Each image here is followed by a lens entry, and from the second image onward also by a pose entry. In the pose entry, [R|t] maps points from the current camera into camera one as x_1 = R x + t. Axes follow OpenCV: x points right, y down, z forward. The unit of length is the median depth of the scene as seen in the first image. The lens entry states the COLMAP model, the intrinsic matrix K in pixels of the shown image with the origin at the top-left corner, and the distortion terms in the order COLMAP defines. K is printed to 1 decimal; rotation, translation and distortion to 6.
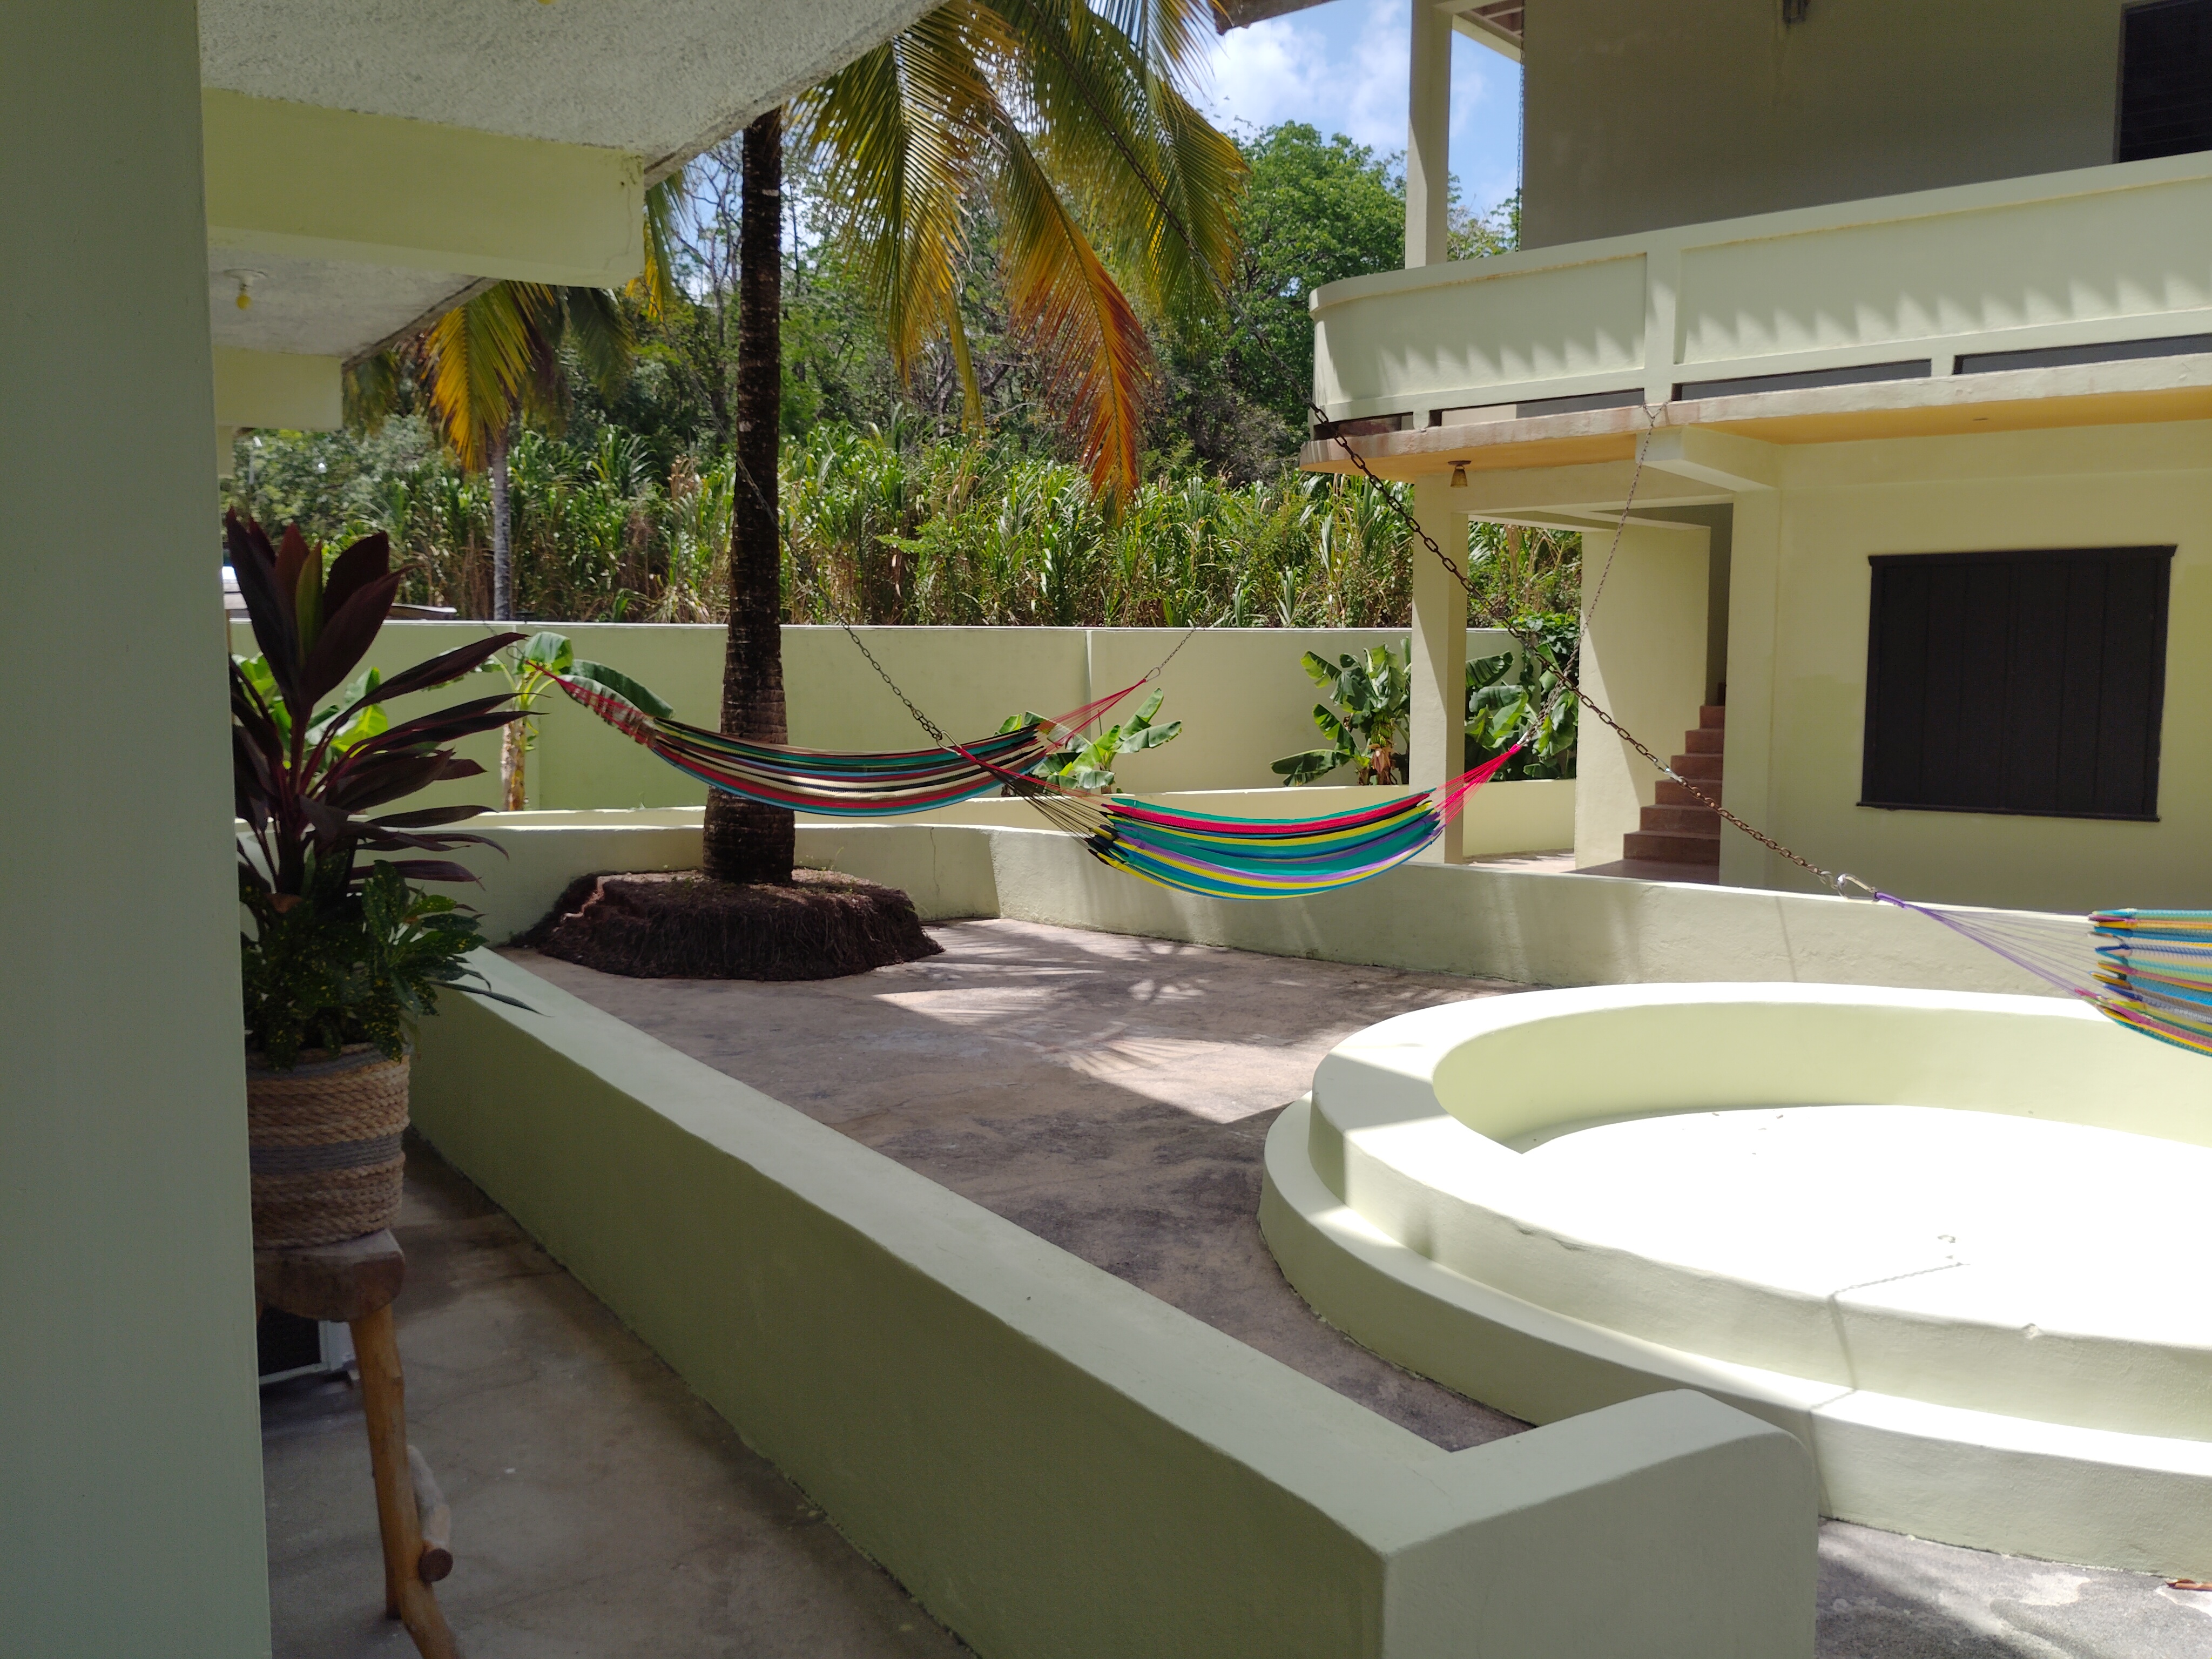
lens RADIAL K [[1881.0, 0, 1102.3], [0, 1881.0, 830.3], [0, 0, 1]] dist [0.006105, 0.013491]
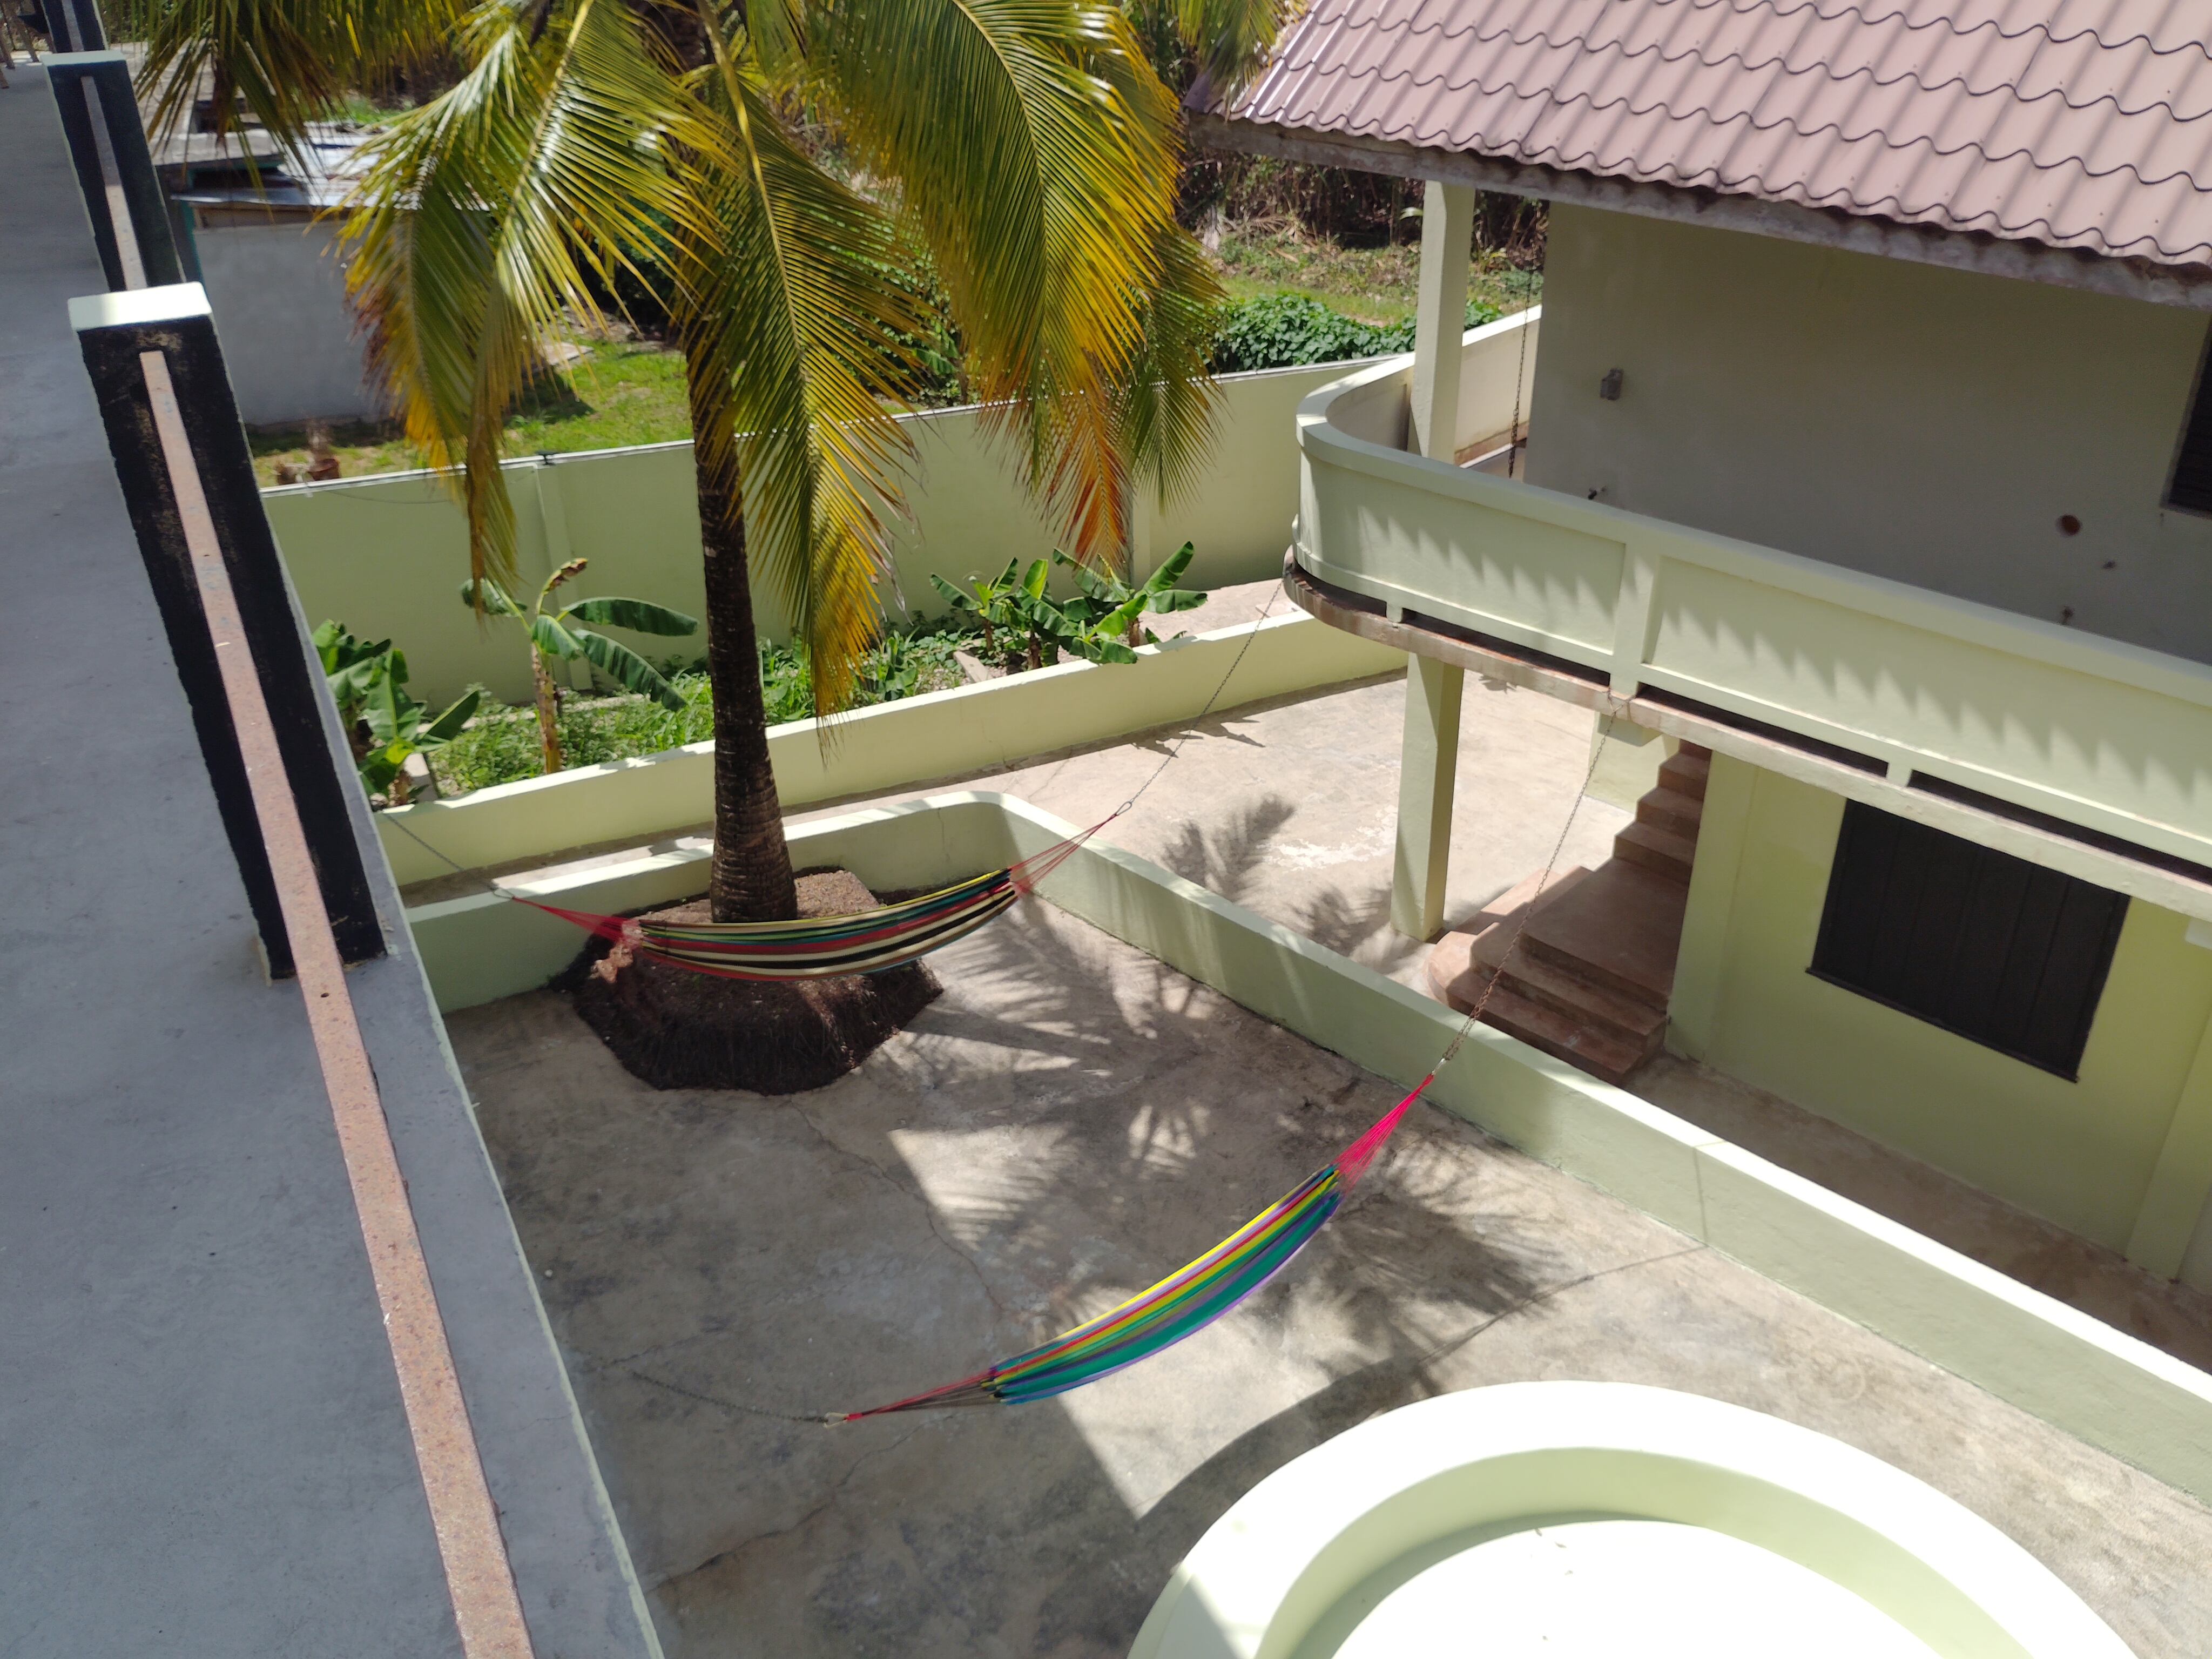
lens RADIAL K [[1881.0, 0, 1105.6], [0, 1881.0, 823.5], [0, 0, 1]] dist [0.006105, 0.013491]
pose [[0.996725, 0.023403, -0.077404, 0.099056], [0.011152, 0.908276, 0.418224, -0.518950], [0.080091, -0.417717, 0.905040, 0.077872]]
